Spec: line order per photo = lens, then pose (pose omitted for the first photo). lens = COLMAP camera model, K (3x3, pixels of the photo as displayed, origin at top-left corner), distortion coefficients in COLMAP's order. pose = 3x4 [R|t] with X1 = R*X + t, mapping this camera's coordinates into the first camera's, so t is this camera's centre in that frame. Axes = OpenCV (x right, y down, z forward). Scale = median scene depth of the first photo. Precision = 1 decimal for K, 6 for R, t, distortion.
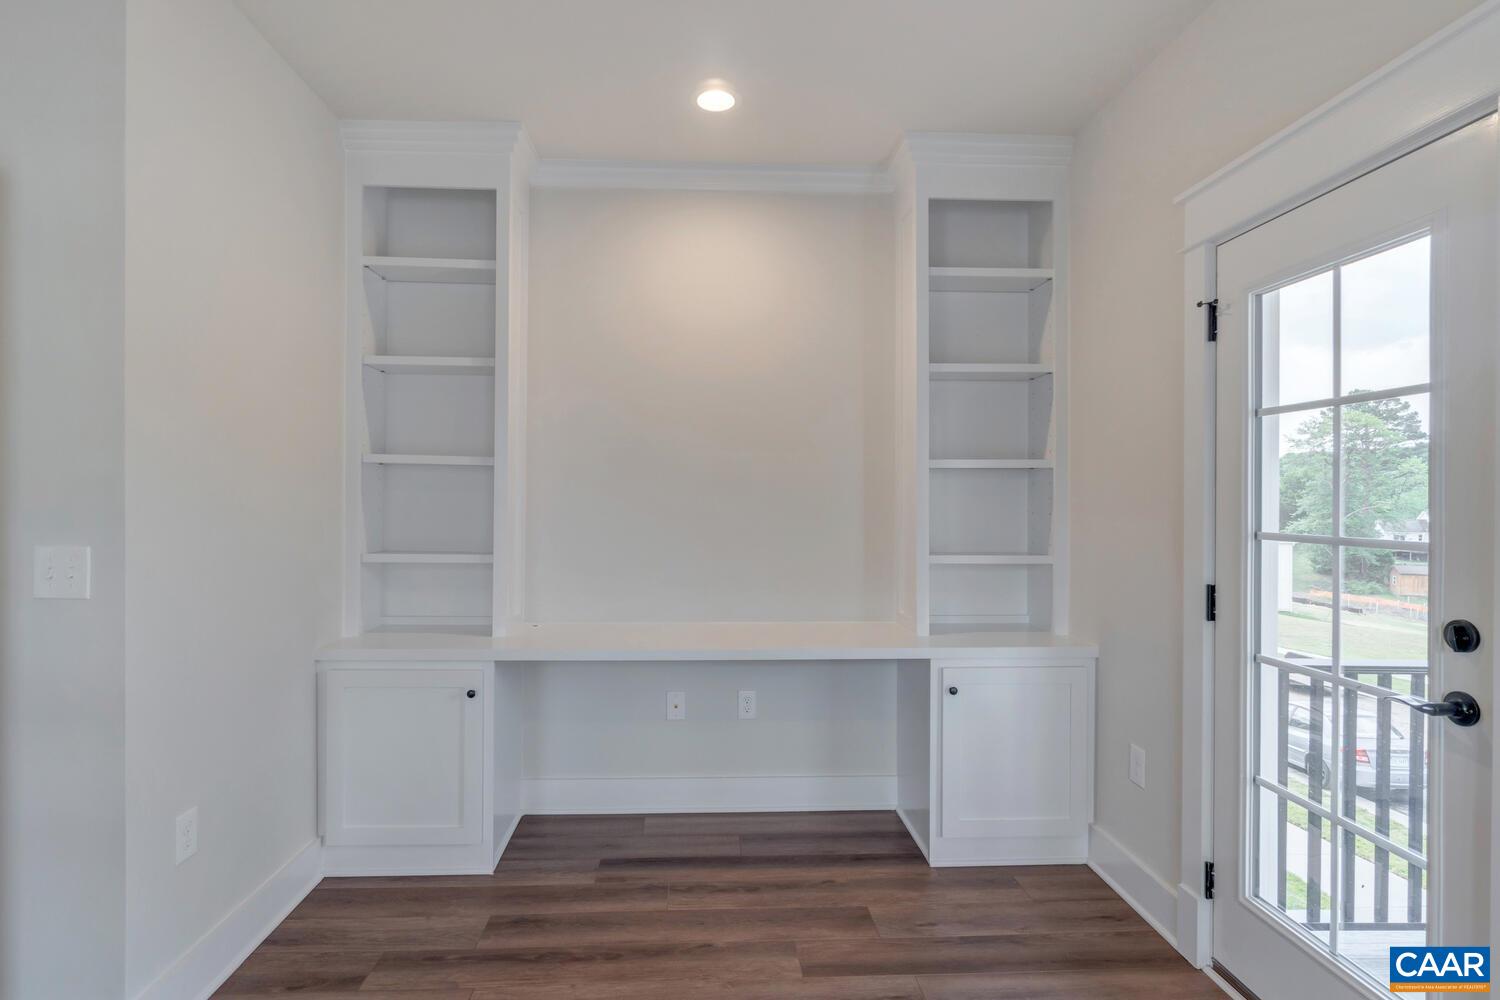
lens RADIAL K [[781.2, 0, 750.0], [0, 781.2, 500.0], [0, 0, 1]] dist [0.001501, 0.000064]
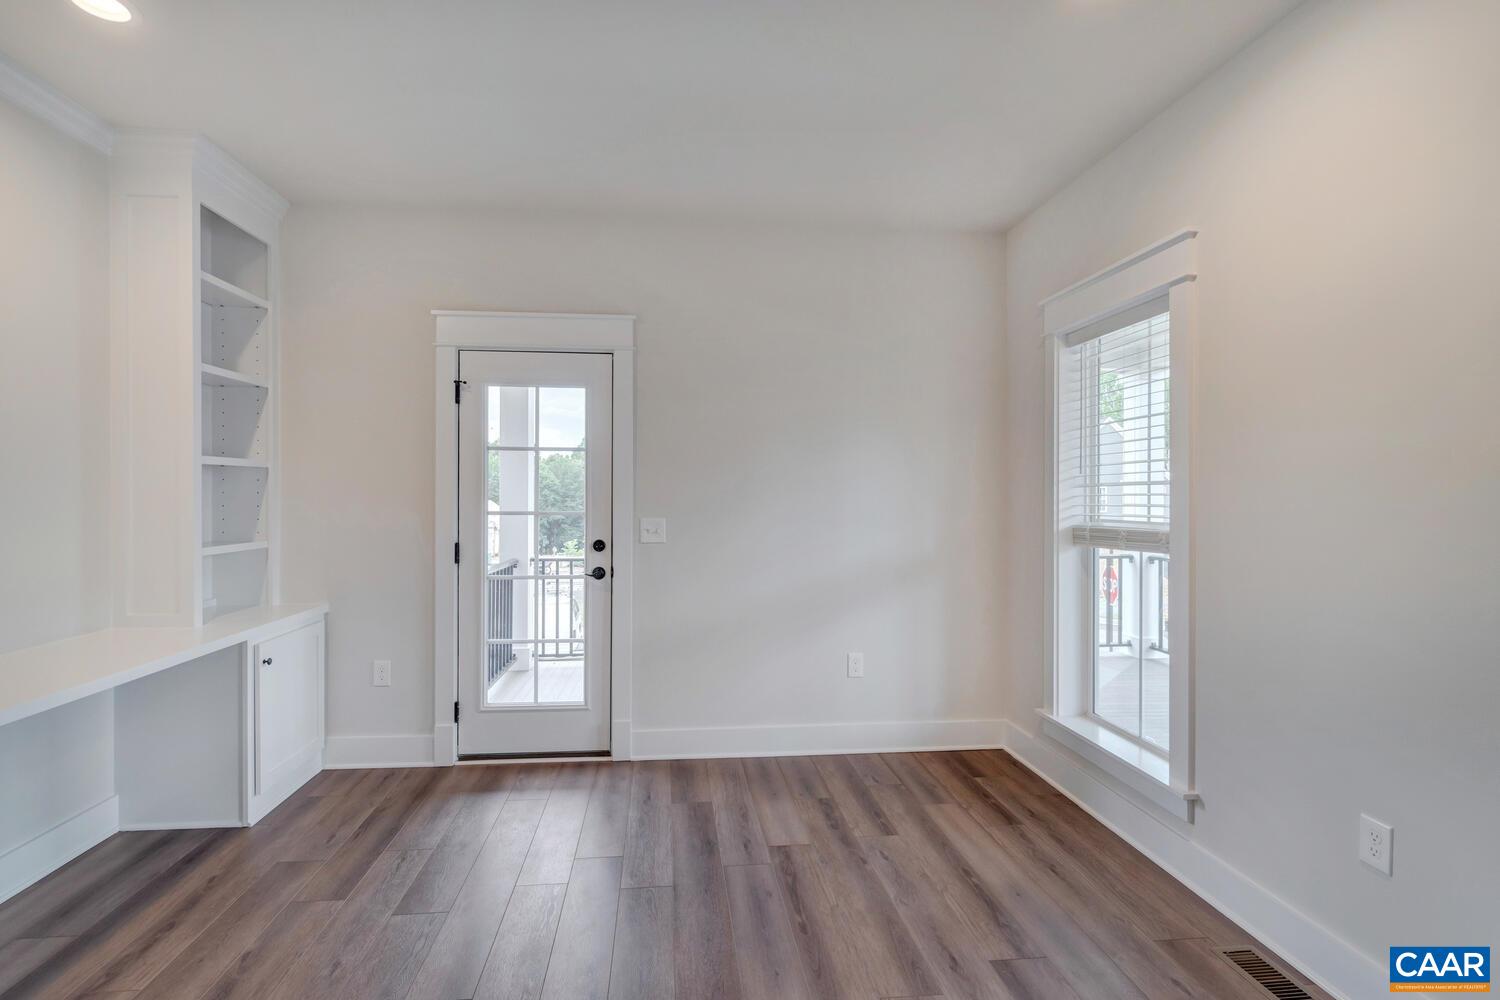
lens RADIAL K [[715.4, 0, 743.3], [0, 715.4, 504.6], [0, 0, 1]] dist [-0.003900, -0.000588]
pose [[-0.088439, -0.011807, 0.996012, -0.924053], [0.005854, 0.999906, 0.012373, 0.005728], [-0.996064, 0.006925, -0.088362, 0.437254]]
